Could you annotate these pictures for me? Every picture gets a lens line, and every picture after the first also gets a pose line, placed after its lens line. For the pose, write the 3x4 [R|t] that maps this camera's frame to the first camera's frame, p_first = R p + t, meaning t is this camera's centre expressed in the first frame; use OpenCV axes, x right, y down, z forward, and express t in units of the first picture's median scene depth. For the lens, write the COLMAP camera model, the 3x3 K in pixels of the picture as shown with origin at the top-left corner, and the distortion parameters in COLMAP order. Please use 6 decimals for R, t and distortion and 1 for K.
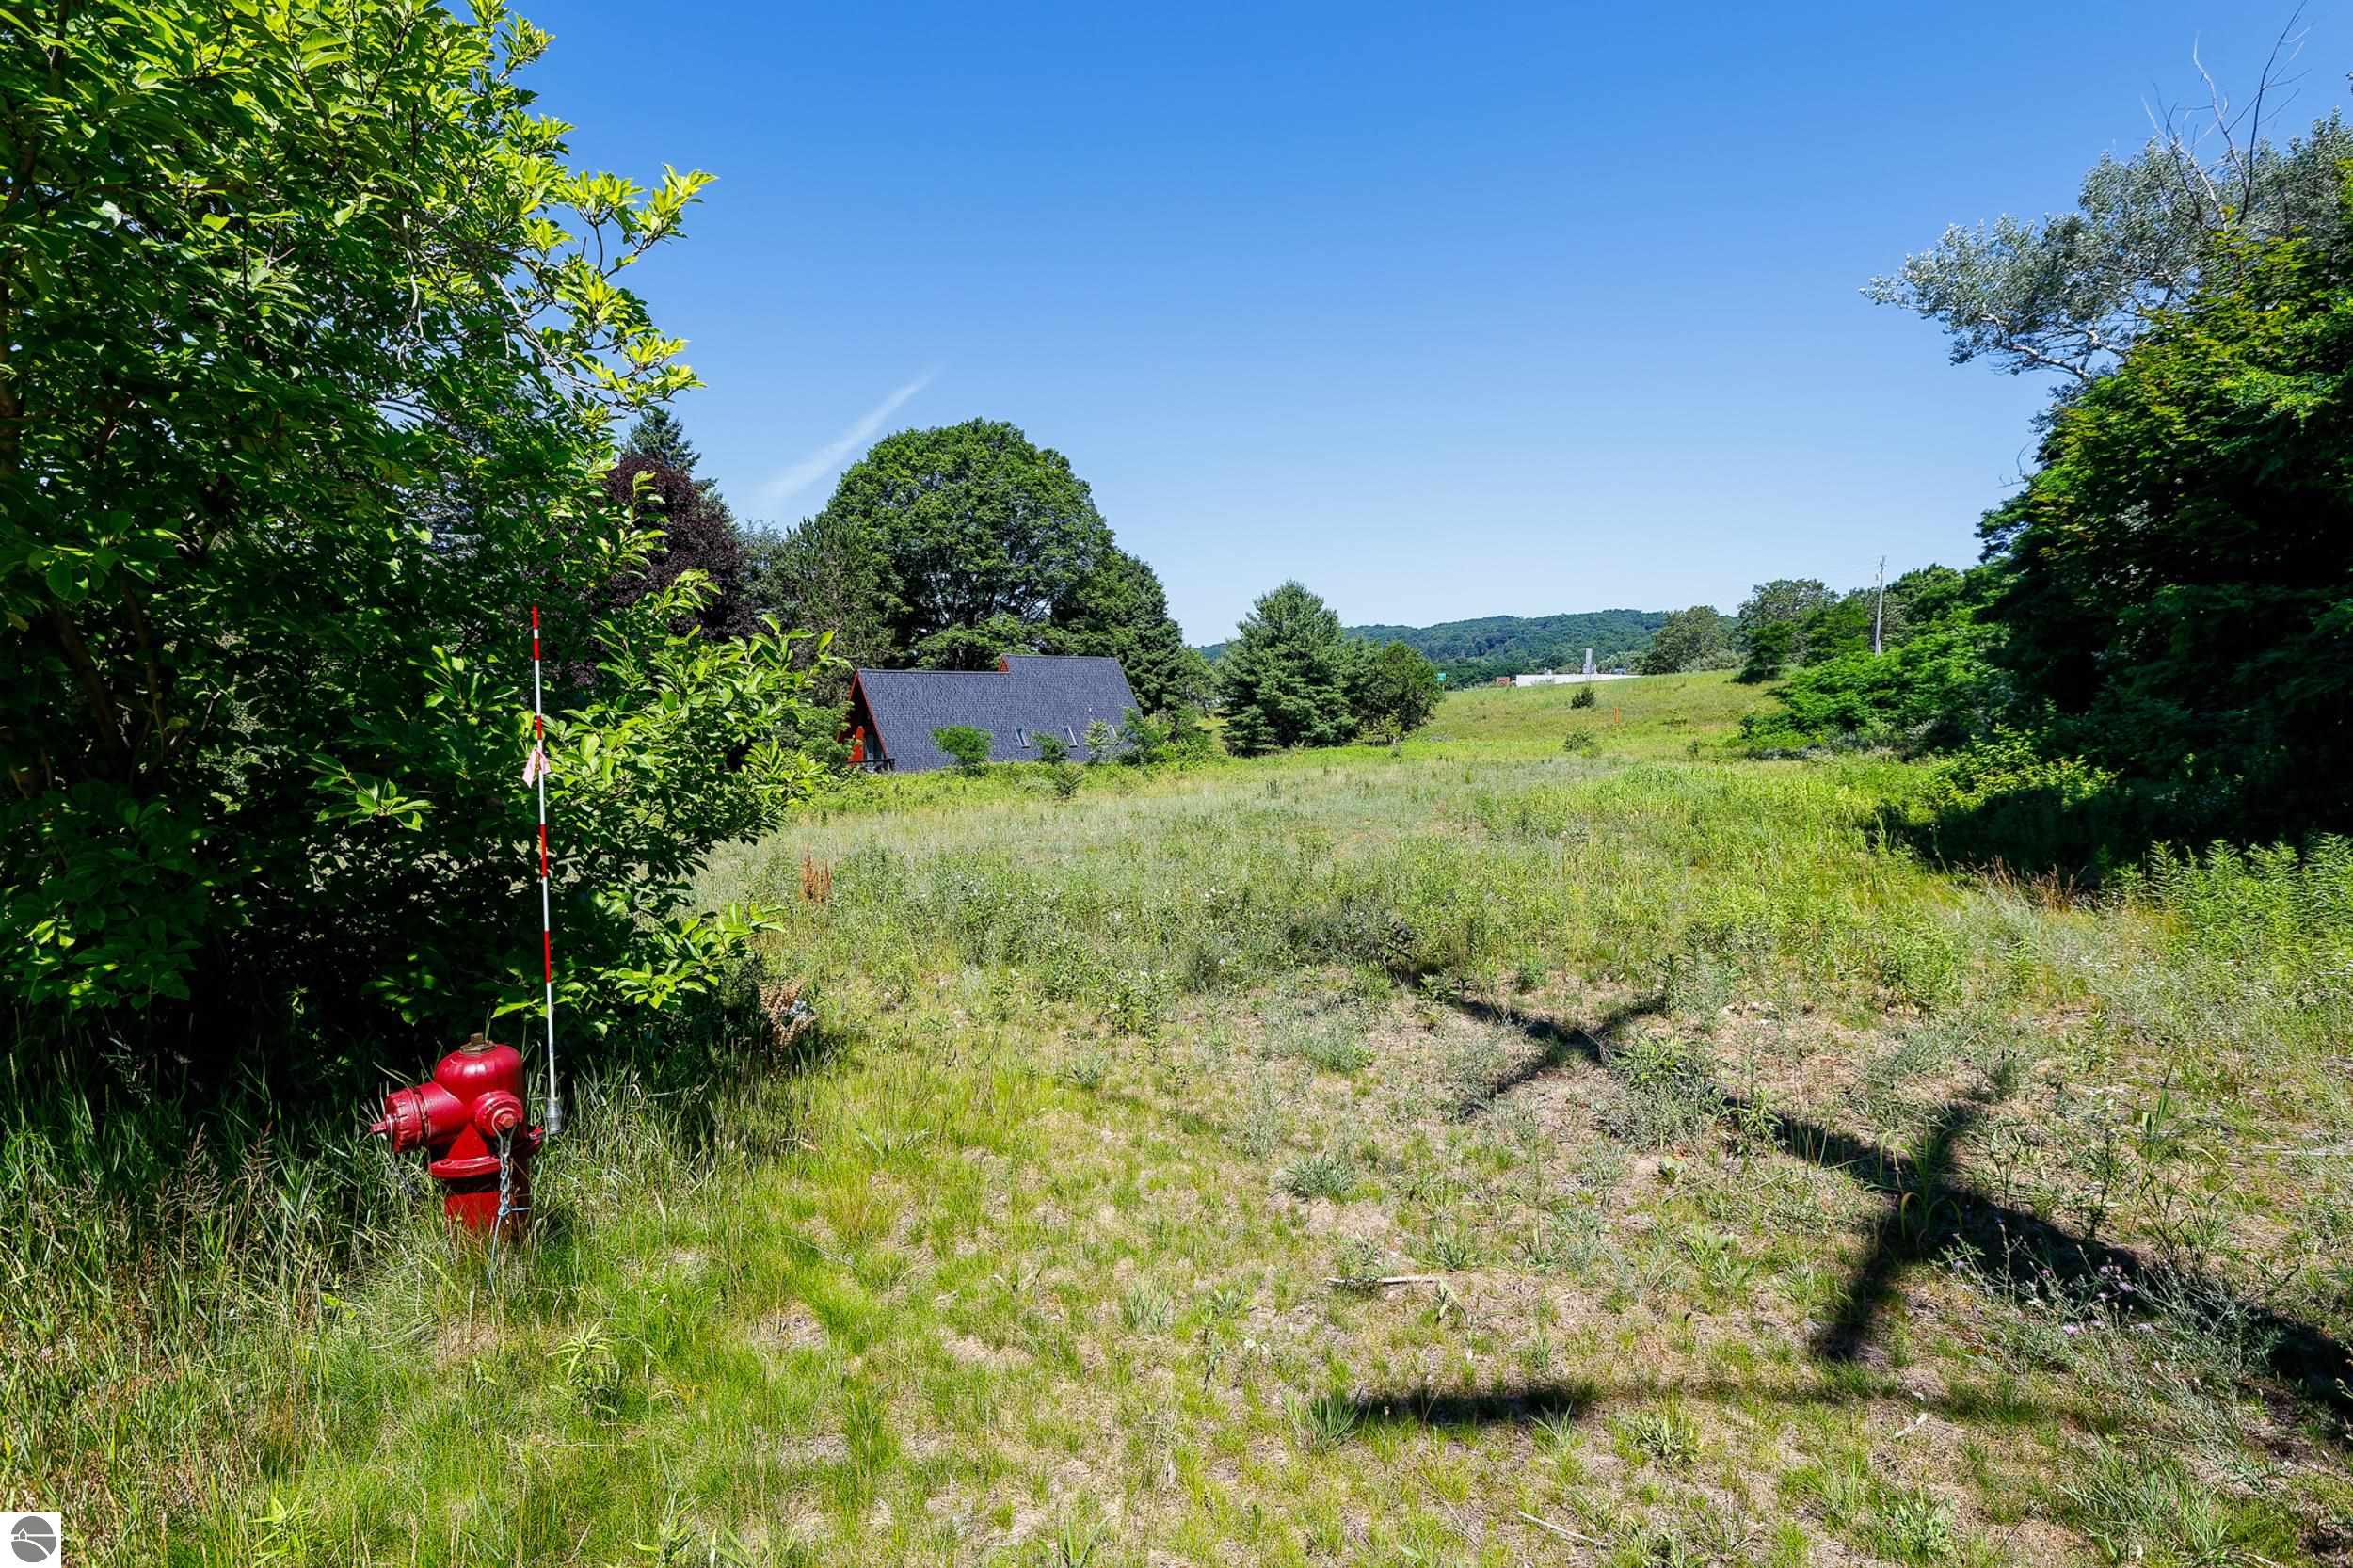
lens RADIAL K [[1084.7, 0, 1176.5], [0, 1084.7, 784.0], [0, 0, 1]] dist [-0.015400, 0.000073]
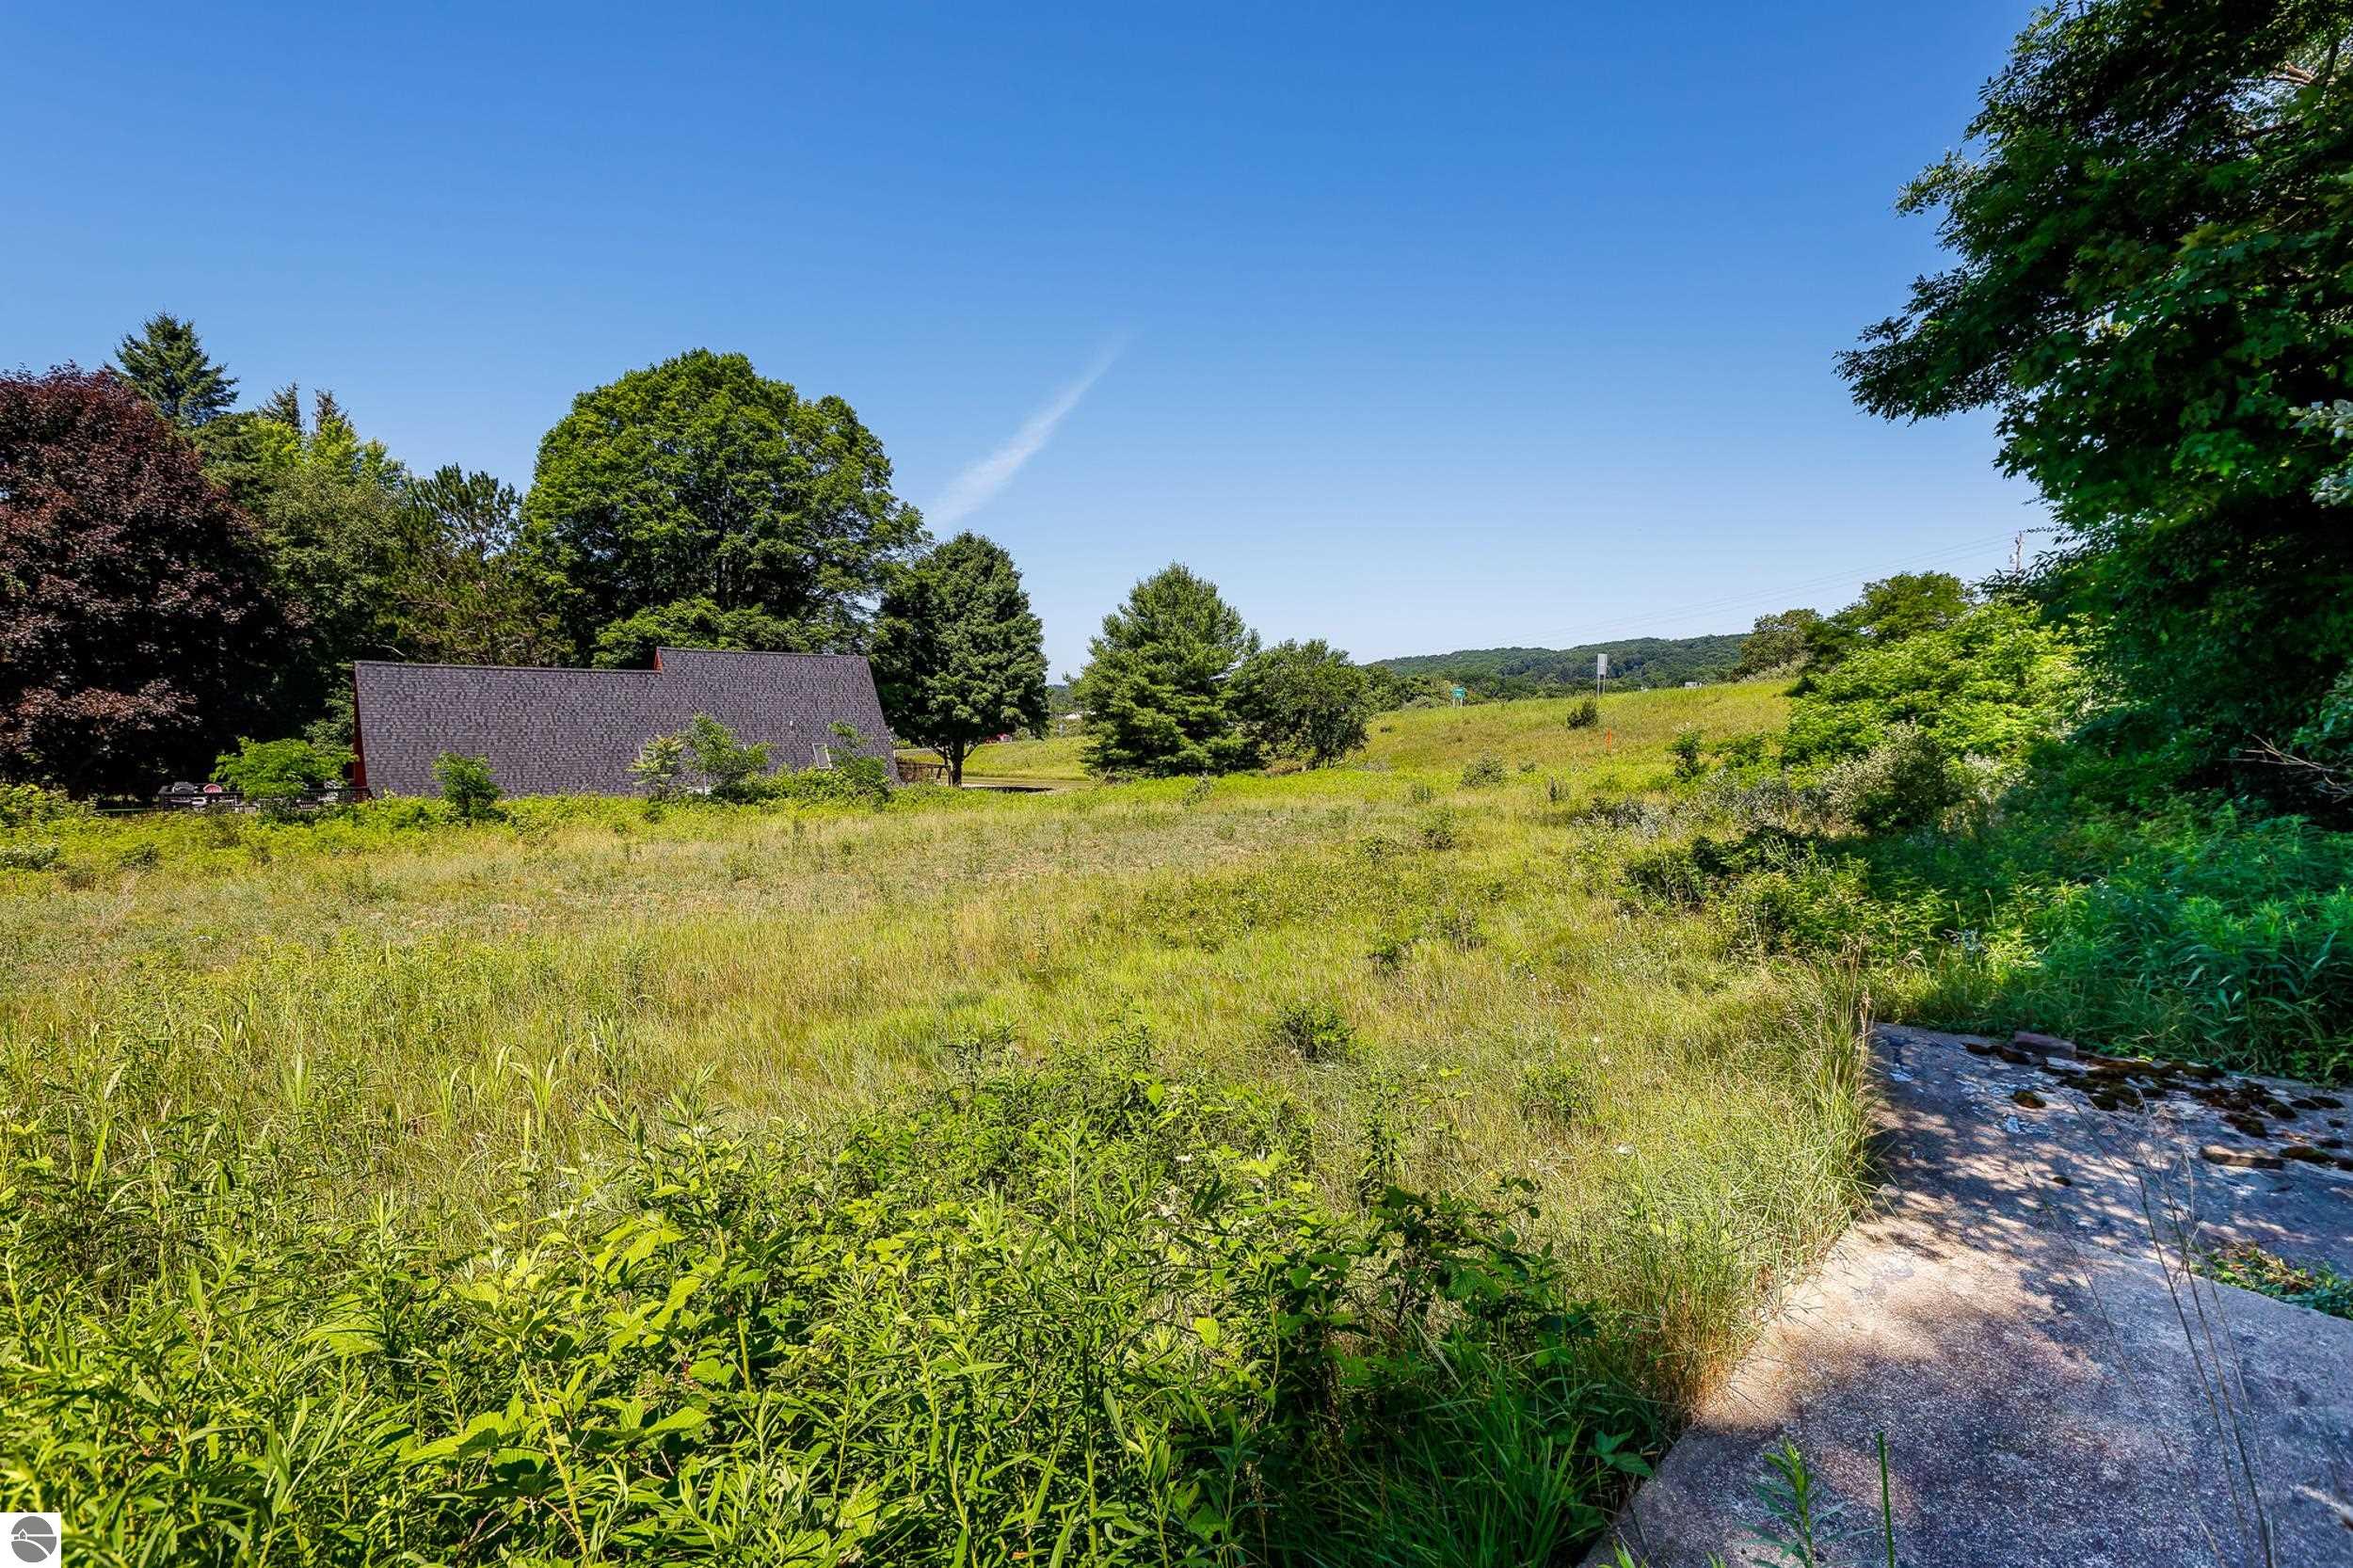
lens RADIAL K [[1038.8, 0, 1176.5], [0, 1038.8, 784.0], [0, 0, 1]] dist [-0.002318, 0.000097]
pose [[0.990083, 0.015540, -0.139619, 0.223443], [-0.017932, 0.999713, -0.015887, -0.015760], [0.139332, 0.018233, 0.990078, 0.262964]]
